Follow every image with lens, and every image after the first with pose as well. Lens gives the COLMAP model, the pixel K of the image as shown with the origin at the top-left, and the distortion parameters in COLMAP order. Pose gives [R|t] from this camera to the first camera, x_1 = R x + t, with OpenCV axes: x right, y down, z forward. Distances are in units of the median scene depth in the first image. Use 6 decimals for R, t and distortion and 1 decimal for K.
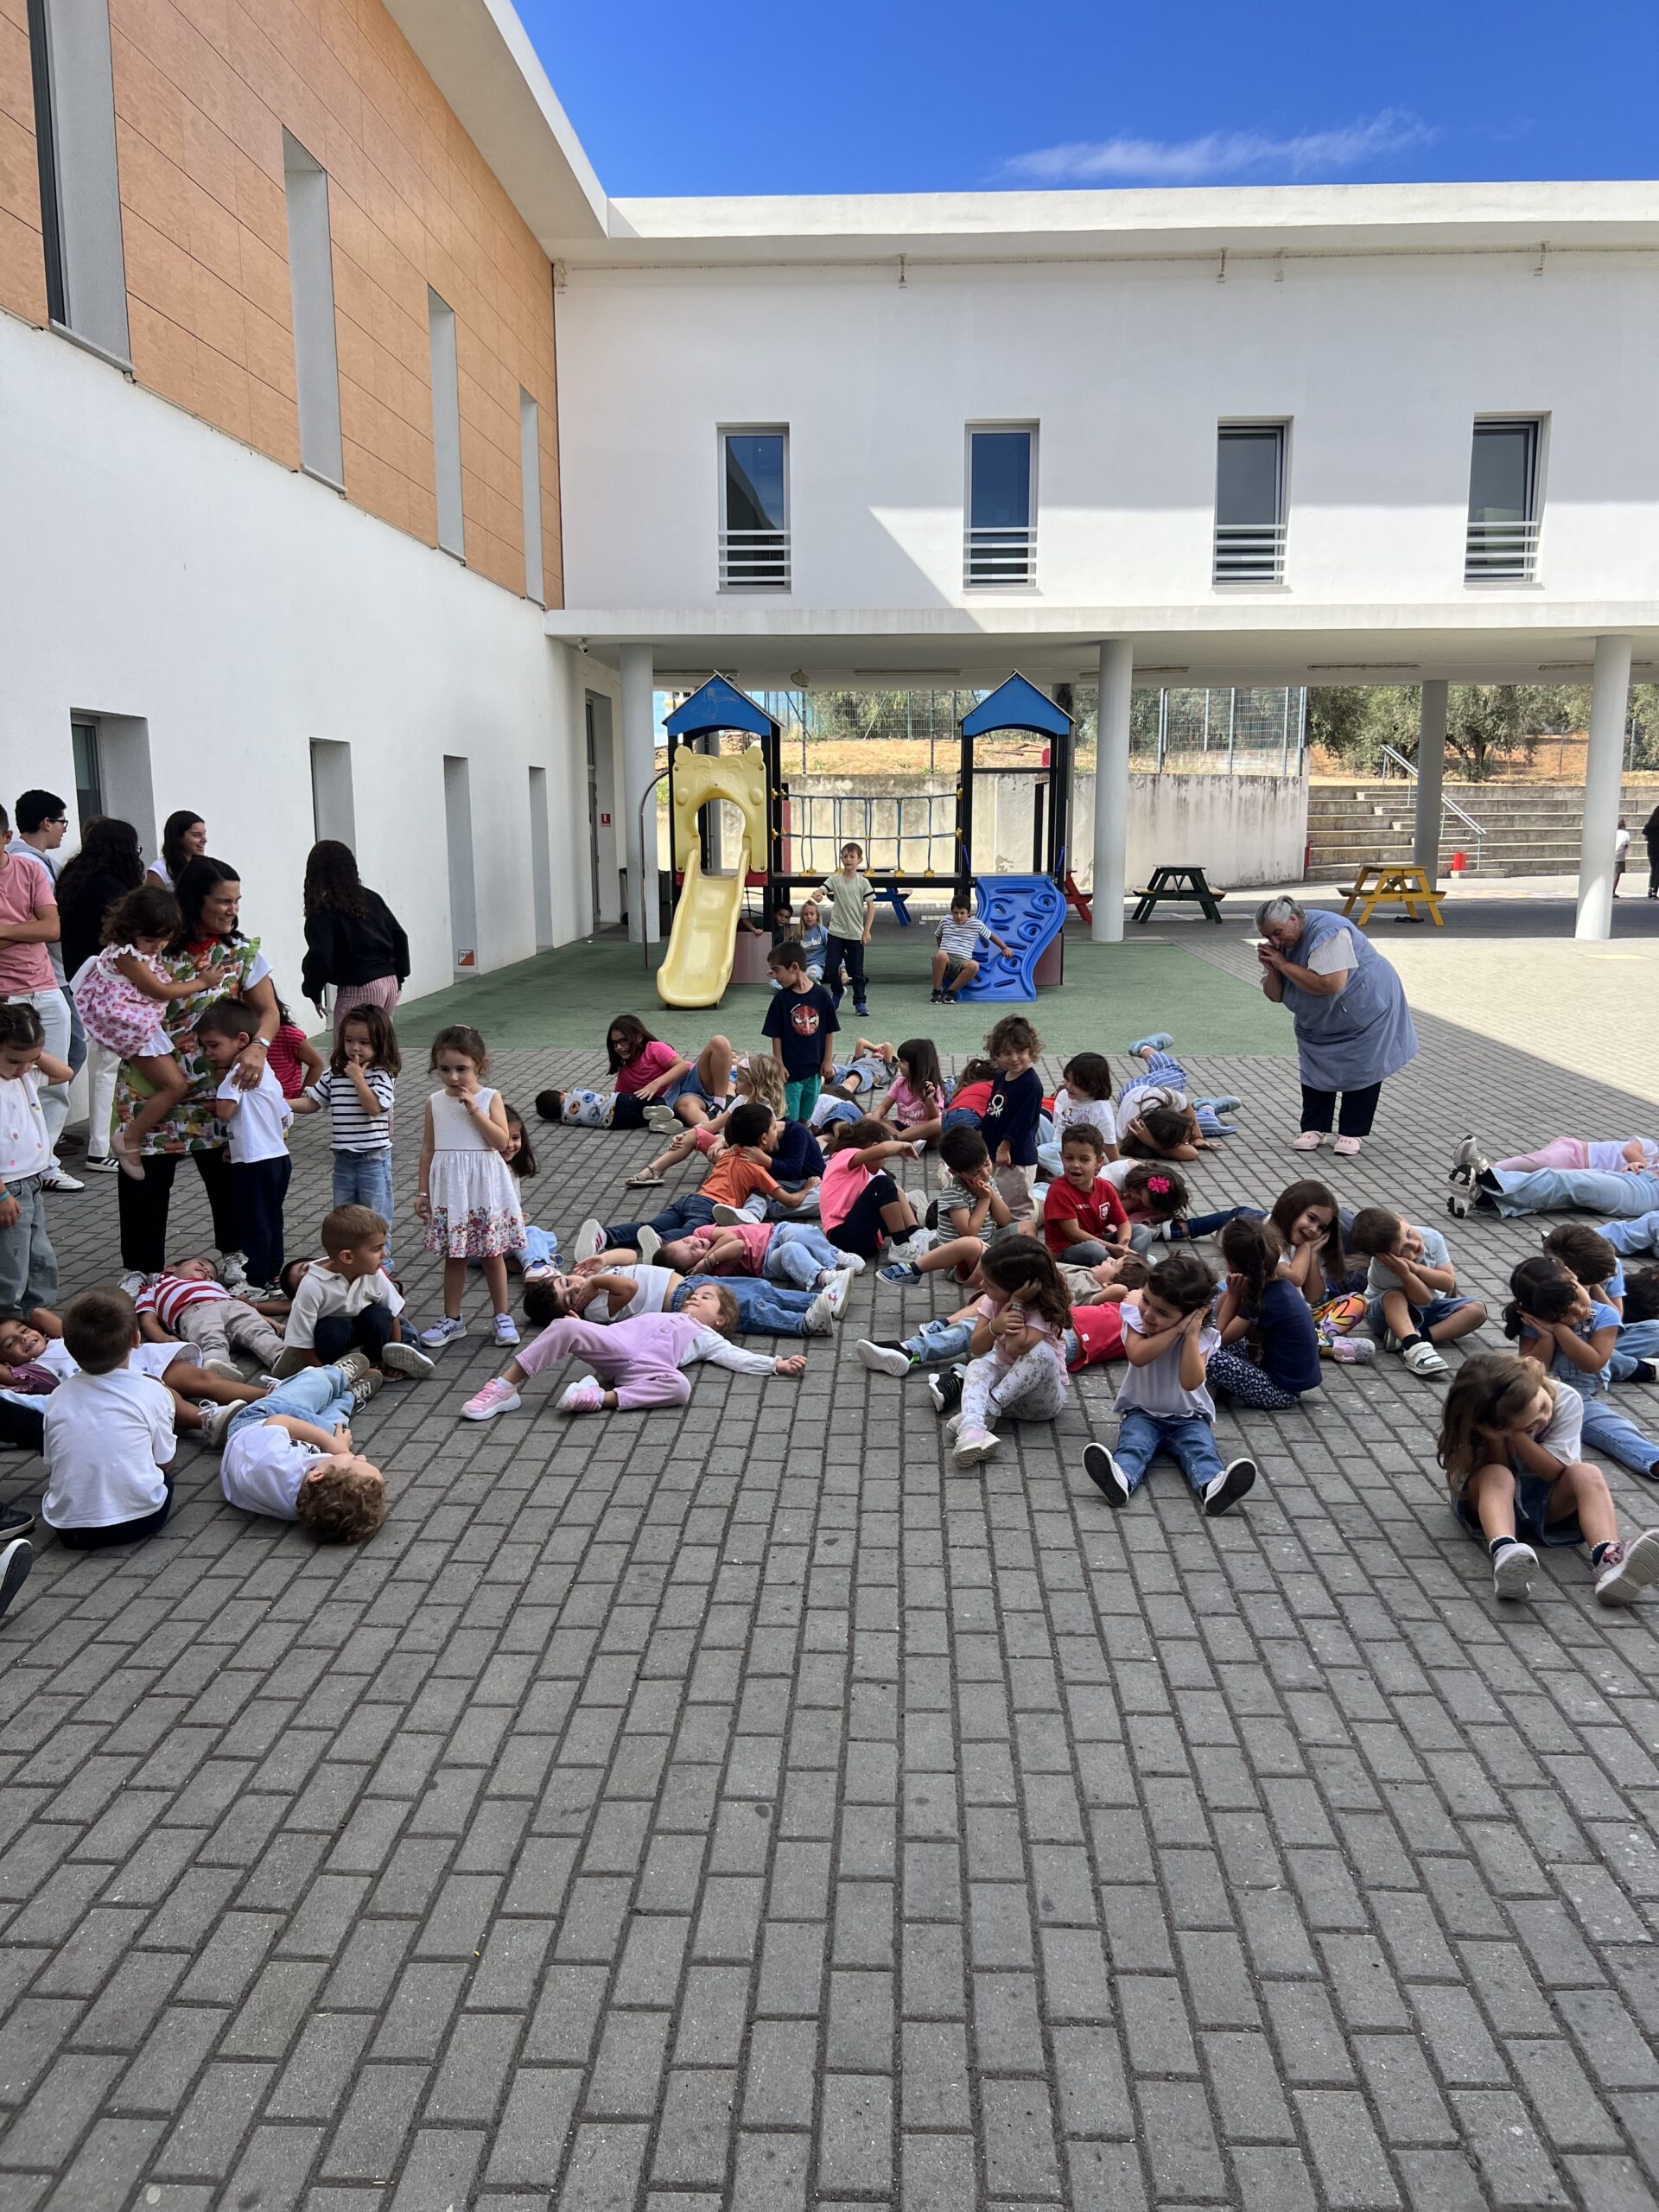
lens RADIAL K [[1676.1, 0, 840.6], [0, 1676.1, 1093.6], [0, 0, 1]] dist [0.043287, -0.052774]
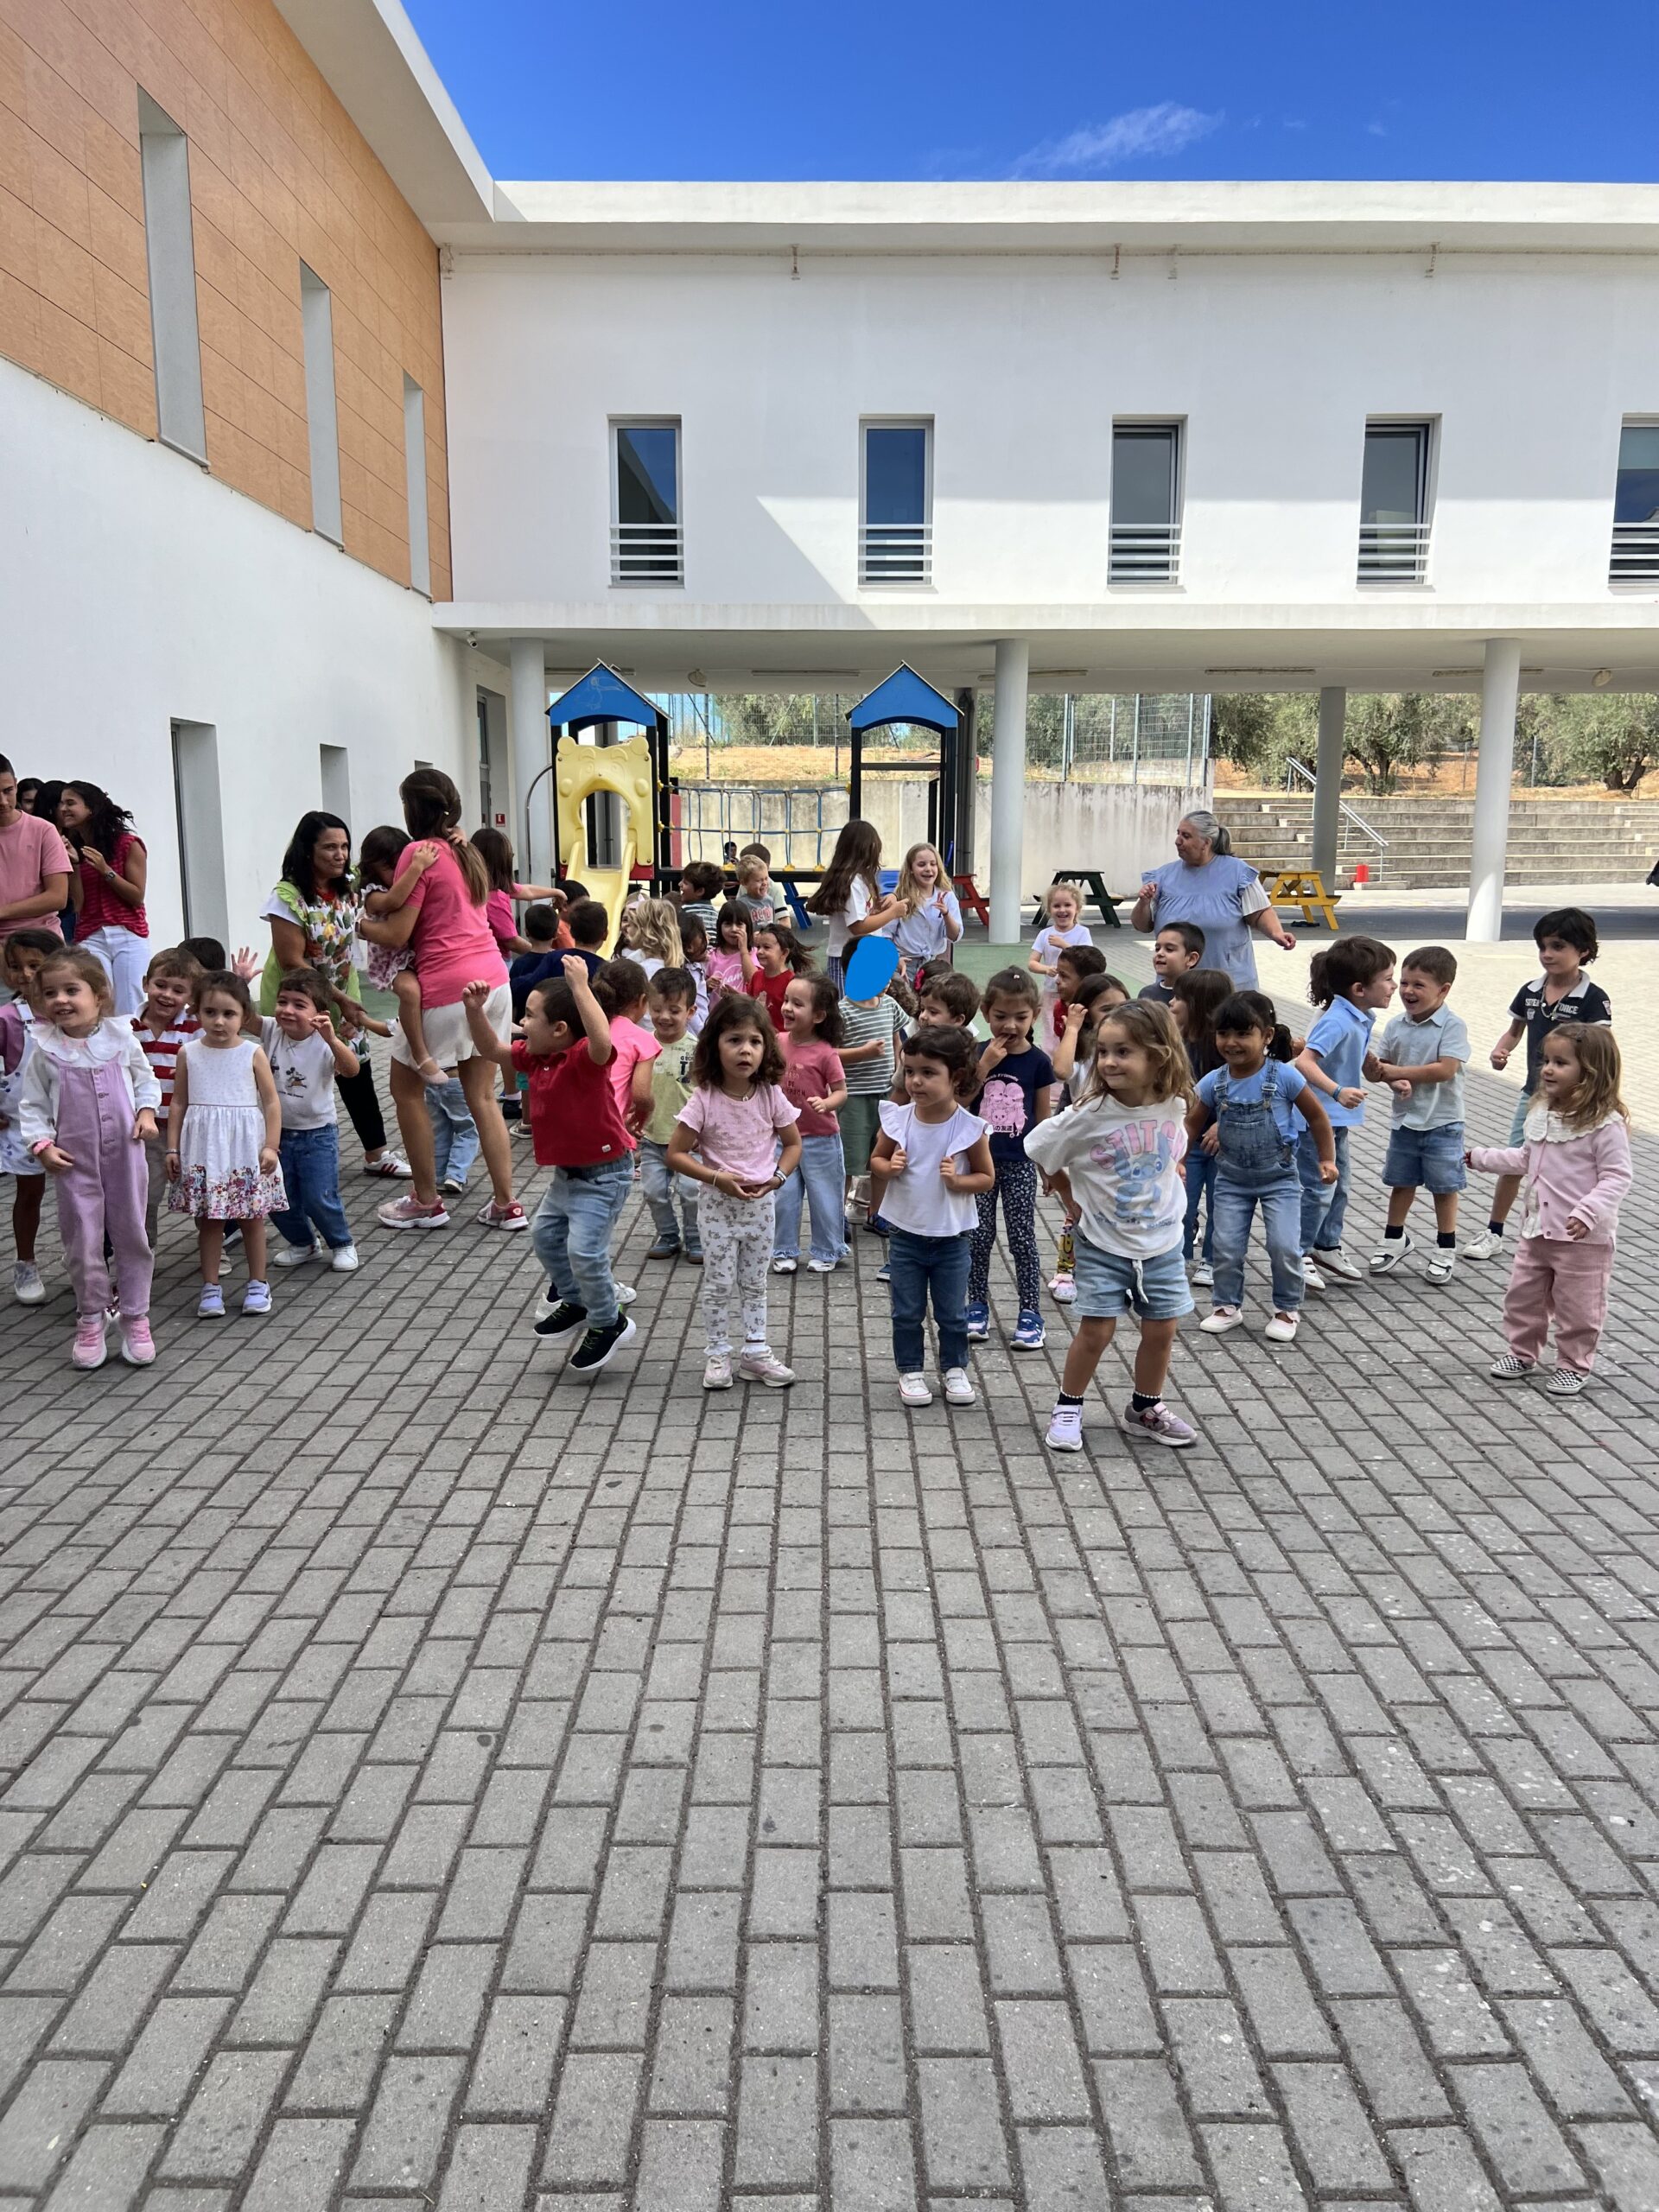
lens RADIAL K [[1676.1, 0, 821.9], [0, 1676.1, 1124.6], [0, 0, 1]] dist [0.043287, -0.052774]
pose [[0.999355, -0.001606, 0.035887, 0.020018], [0.001367, 0.999977, 0.006688, 0.013960], [-0.035897, -0.006634, 0.999333, 0.010197]]
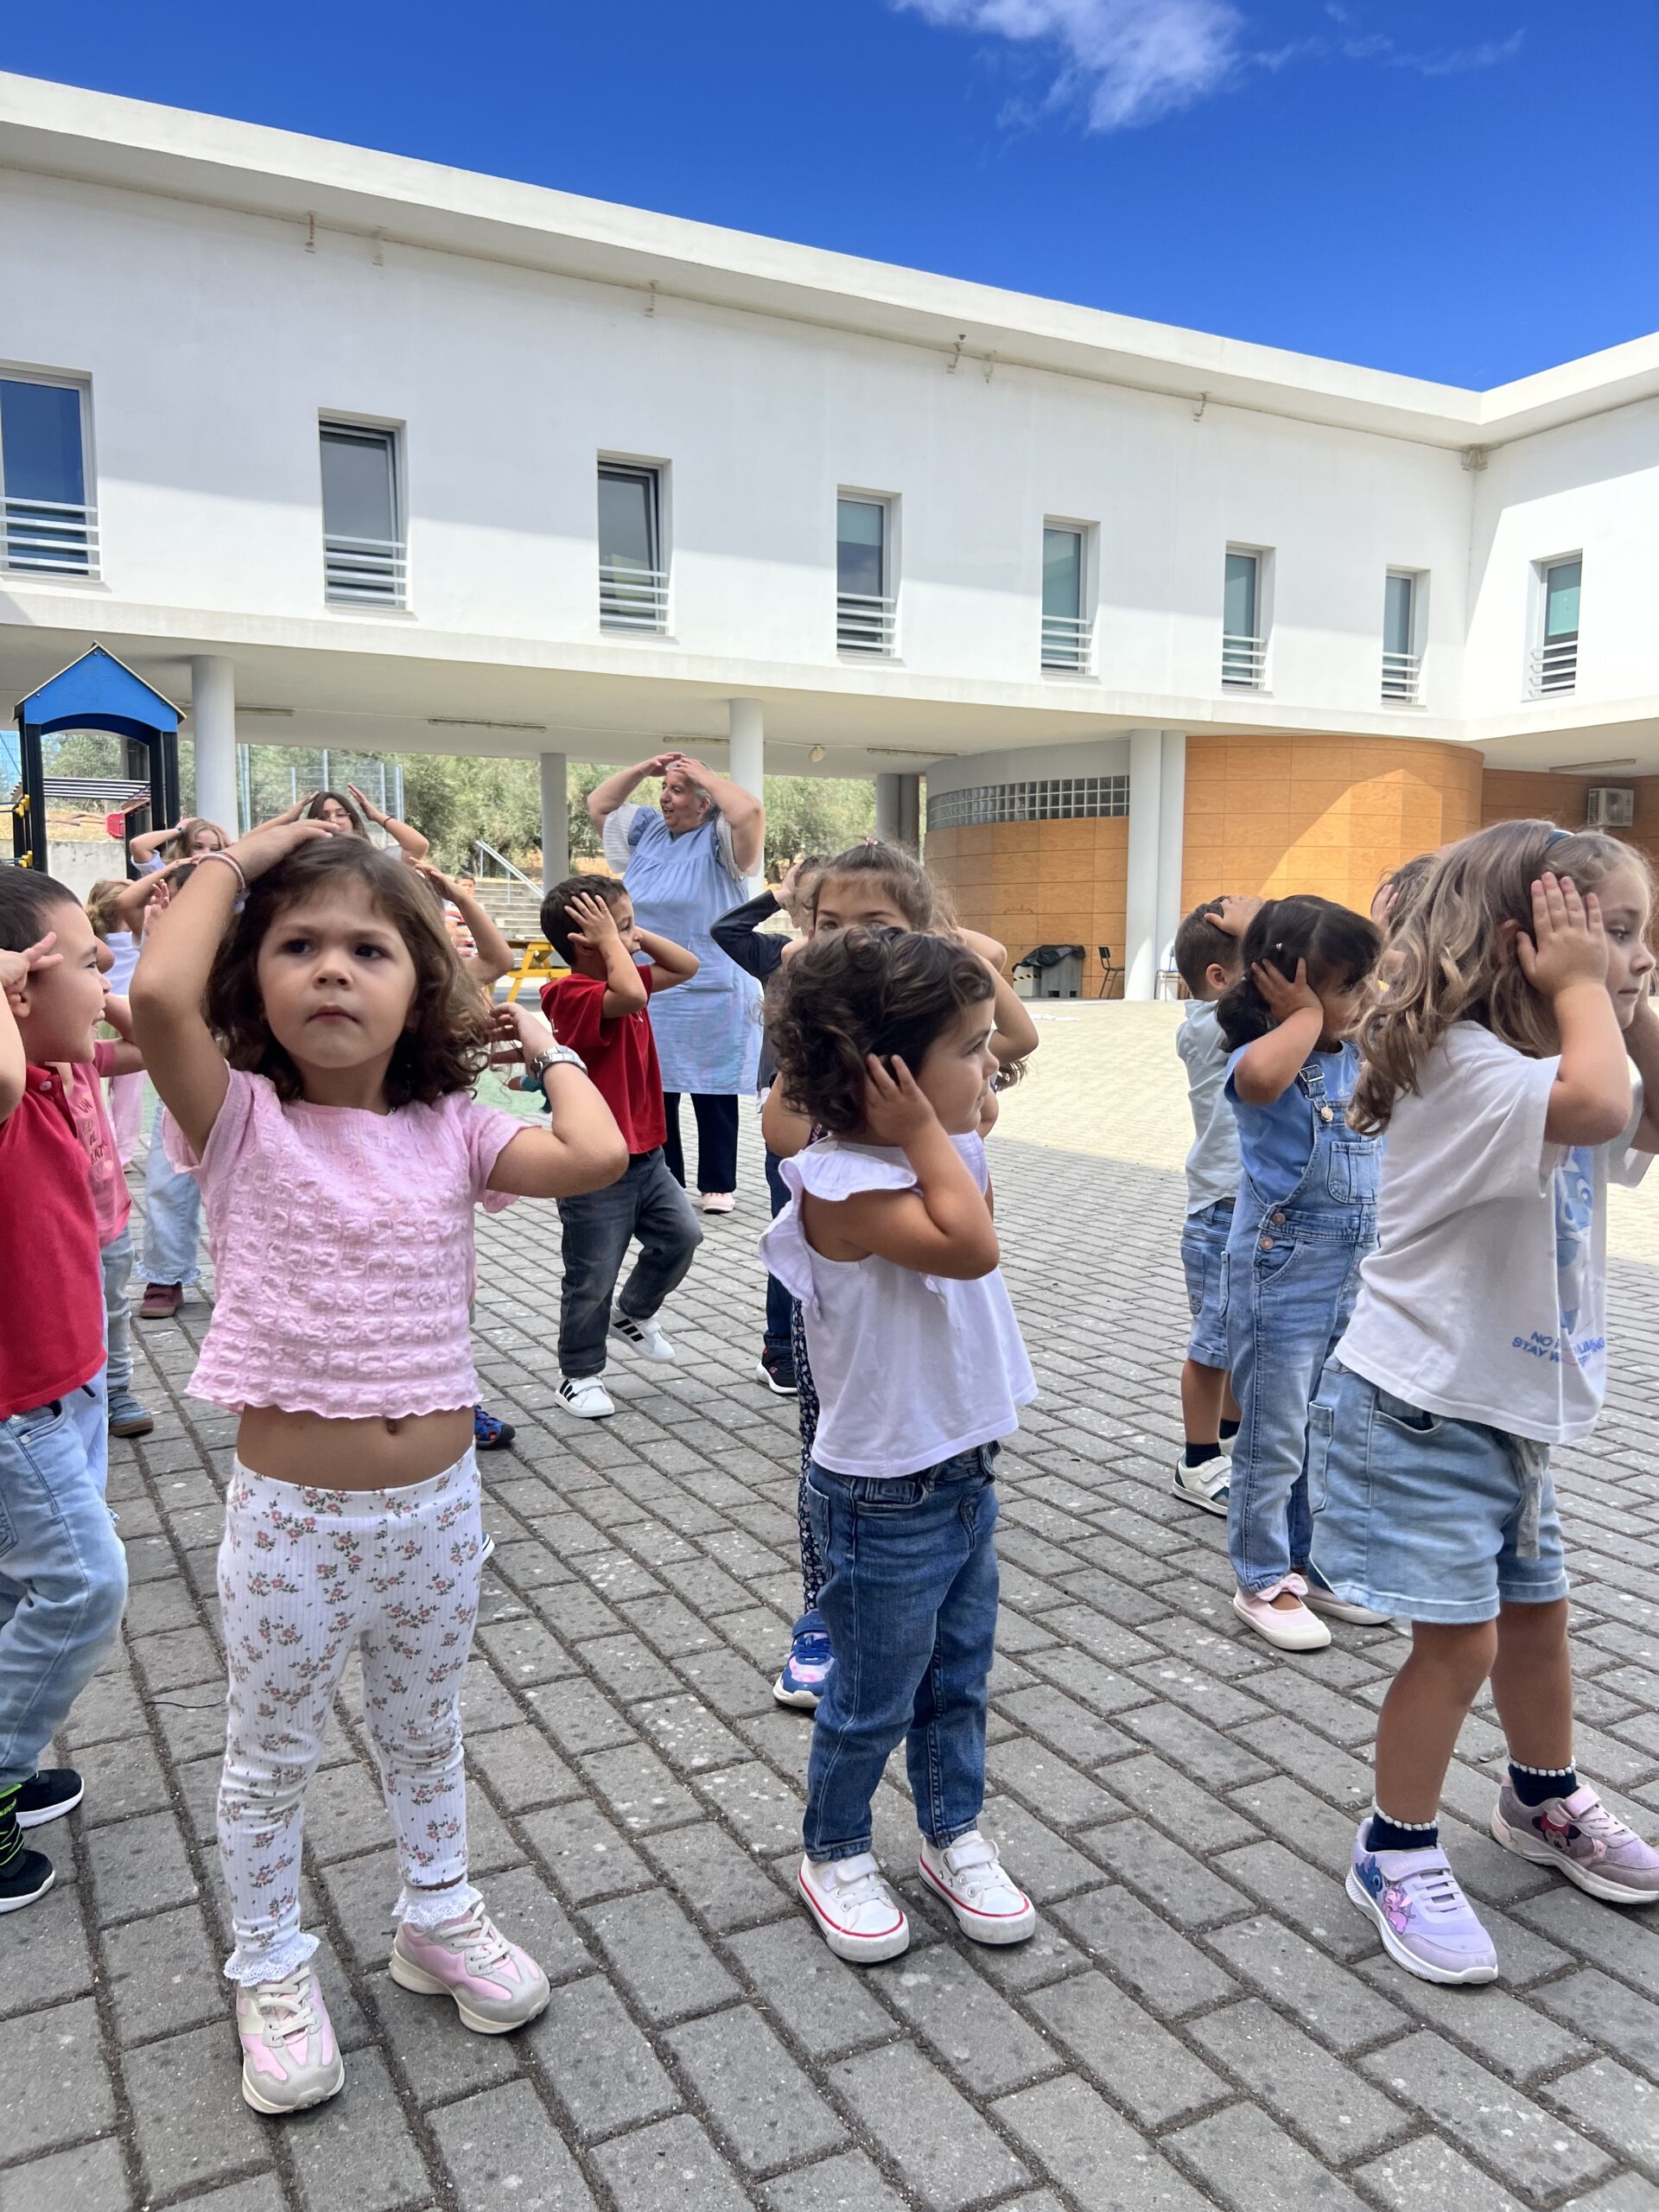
lens RADIAL K [[1676.1, 0, 846.0], [0, 1676.1, 1120.8], [0, 0, 1]] dist [0.043287, -0.052774]
pose [[0.856430, -0.052059, 0.513632, -0.008129], [0.082438, 0.995927, -0.036515, 0.017692], [-0.509639, 0.073615, 0.857233, 0.192704]]
